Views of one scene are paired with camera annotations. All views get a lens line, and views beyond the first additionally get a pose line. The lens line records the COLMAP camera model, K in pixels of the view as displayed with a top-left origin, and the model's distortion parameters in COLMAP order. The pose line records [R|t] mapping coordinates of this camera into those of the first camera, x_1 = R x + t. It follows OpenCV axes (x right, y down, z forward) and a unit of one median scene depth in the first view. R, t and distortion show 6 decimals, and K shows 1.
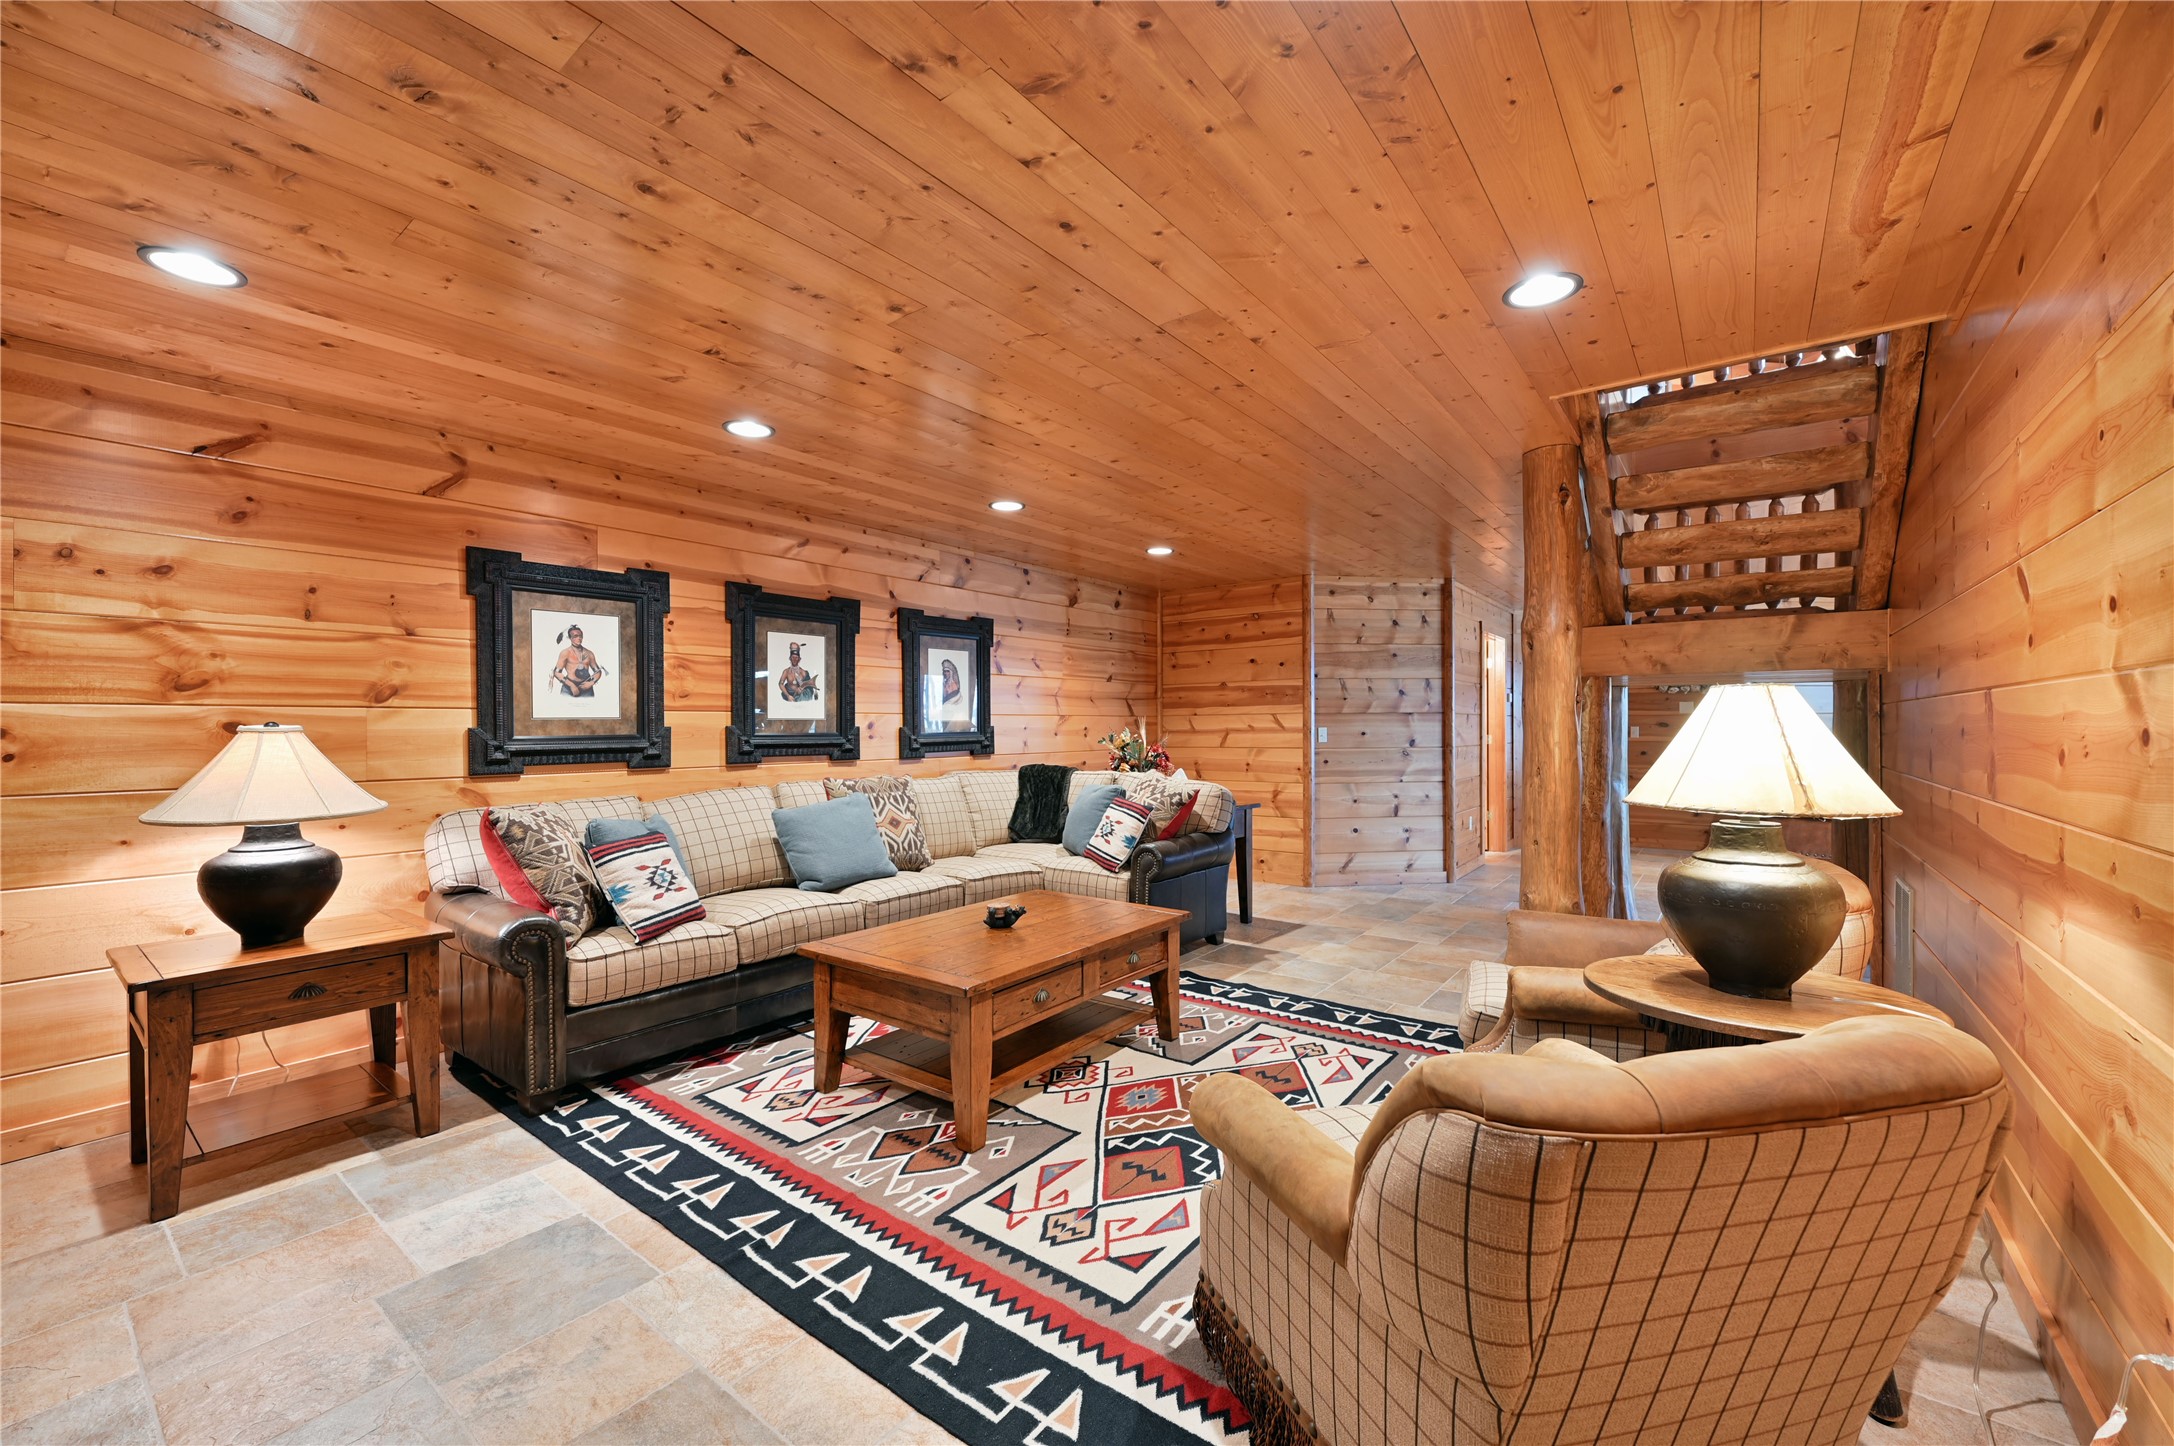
lens RADIAL K [[860.9, 0, 1090.7], [0, 860.9, 729.8], [0, 0, 1]] dist [-0.001269, 0.000995]
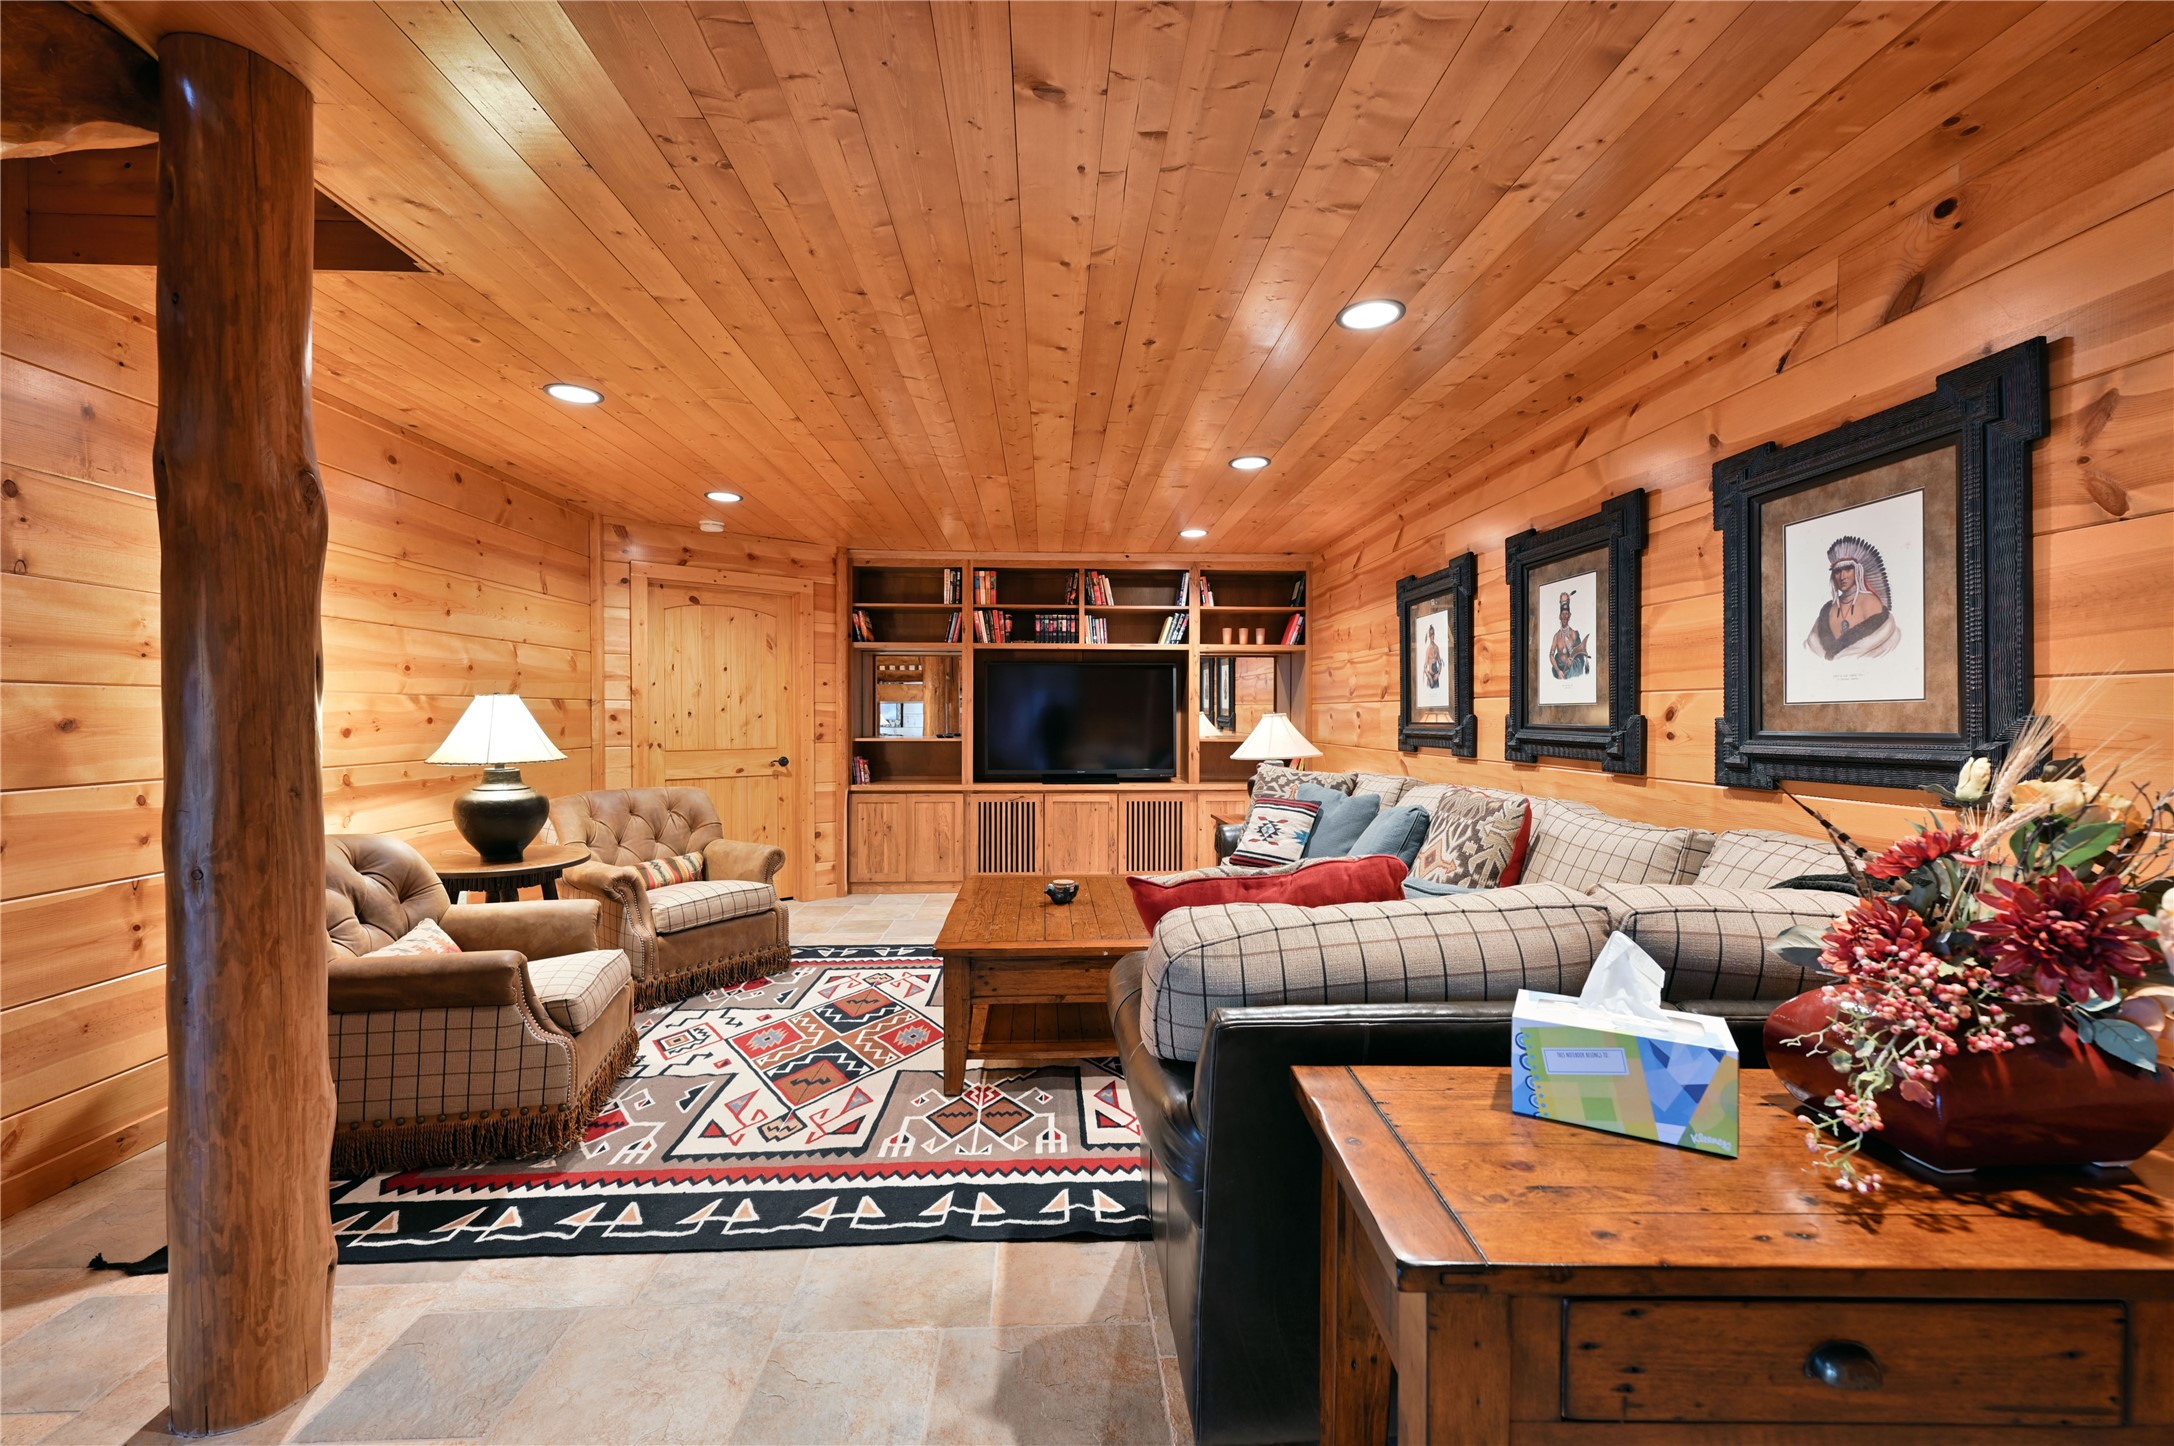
lens RADIAL K [[860.9, 0, 1086.1], [0, 860.9, 717.9], [0, 0, 1]] dist [-0.001269, 0.000995]
pose [[-0.767892, 0.007336, -0.640537, 0.476113], [0.002155, 0.999958, 0.008868, -0.010093], [0.640575, 0.005429, -0.767876, 1.562773]]
